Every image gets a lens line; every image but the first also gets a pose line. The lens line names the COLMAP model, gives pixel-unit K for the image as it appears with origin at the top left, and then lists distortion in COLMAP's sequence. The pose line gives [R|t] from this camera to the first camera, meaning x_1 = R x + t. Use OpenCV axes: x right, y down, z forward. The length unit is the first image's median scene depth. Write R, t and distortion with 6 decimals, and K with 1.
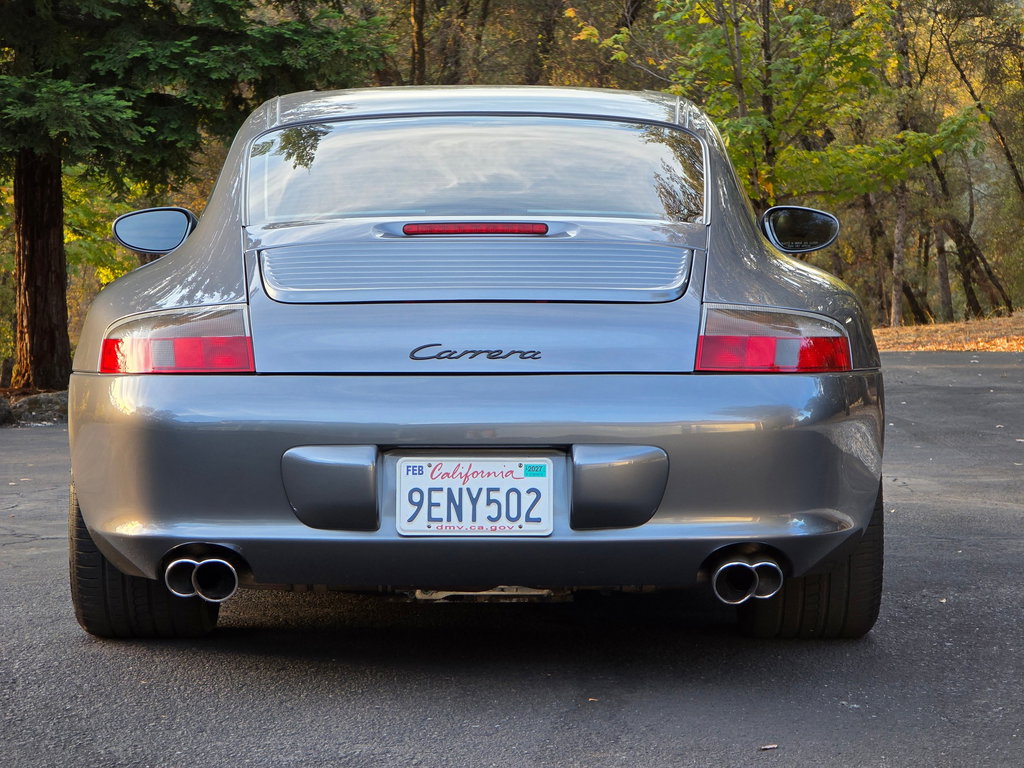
lens RADIAL K [[3282.1, 0, 514.3], [0, 3282.1, 386.3], [0, 0, 1]] dist [0.320692, 0.000000]
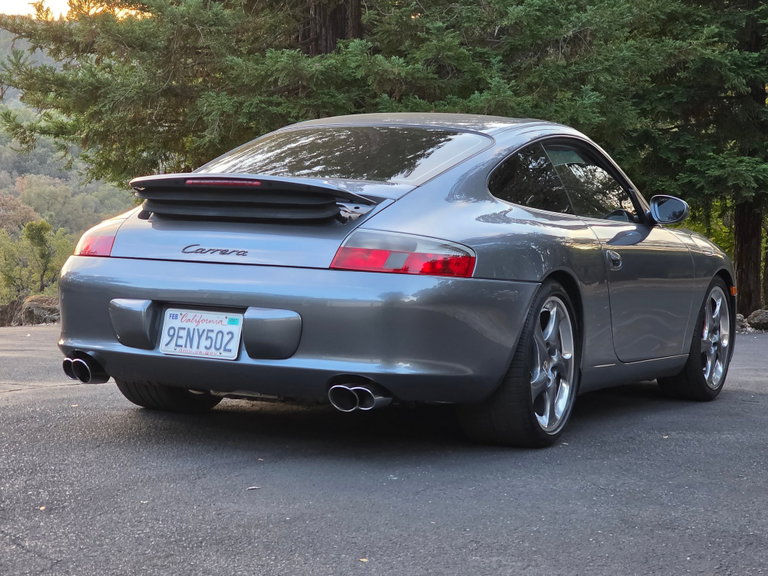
lens RADIAL K [[1723.2, 0, 386.4], [0, 1723.2, 281.5], [0, 0, 1]] dist [0.007044, 0.000000]
pose [[0.897169, 0.053484, -0.438438, 0.464530], [-0.065861, 0.997743, -0.013056, 0.011736], [0.436750, 0.040590, 0.898667, 0.237982]]
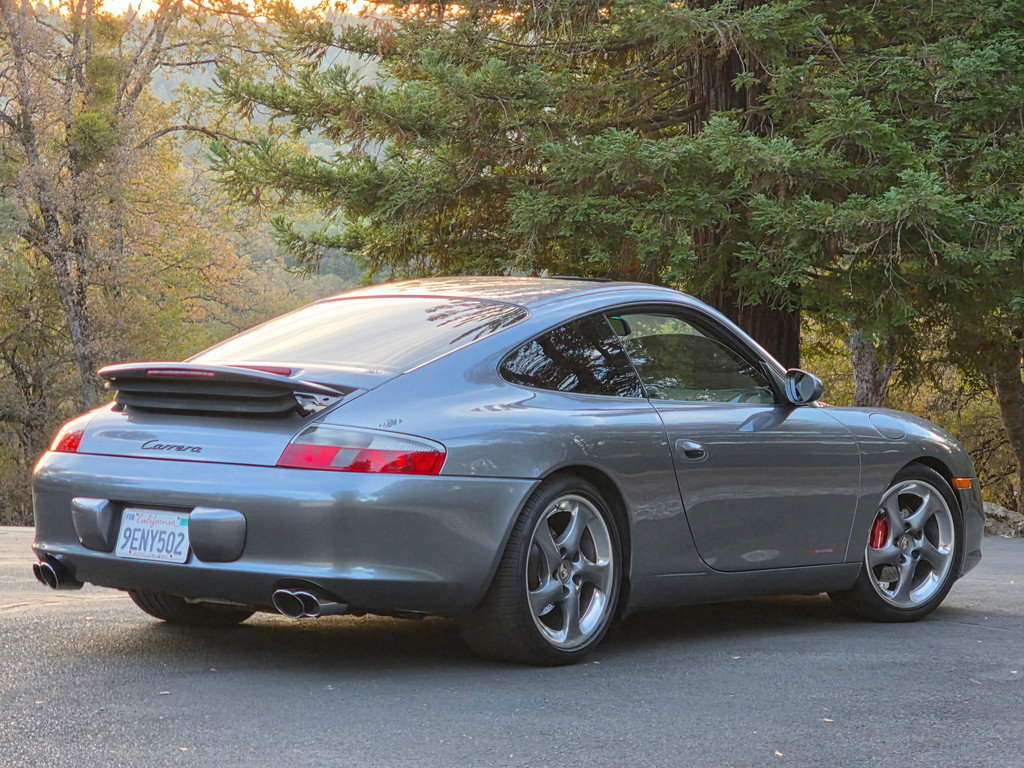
lens RADIAL K [[2914.3, 0, 511.7], [0, 2914.3, 380.7], [0, 0, 1]] dist [-0.338732, 0.000000]
pose [[0.800060, 0.034784, -0.598910, 0.968144], [-0.063265, 0.997643, -0.026572, -0.015241], [0.596574, 0.059149, 0.800375, -0.028436]]
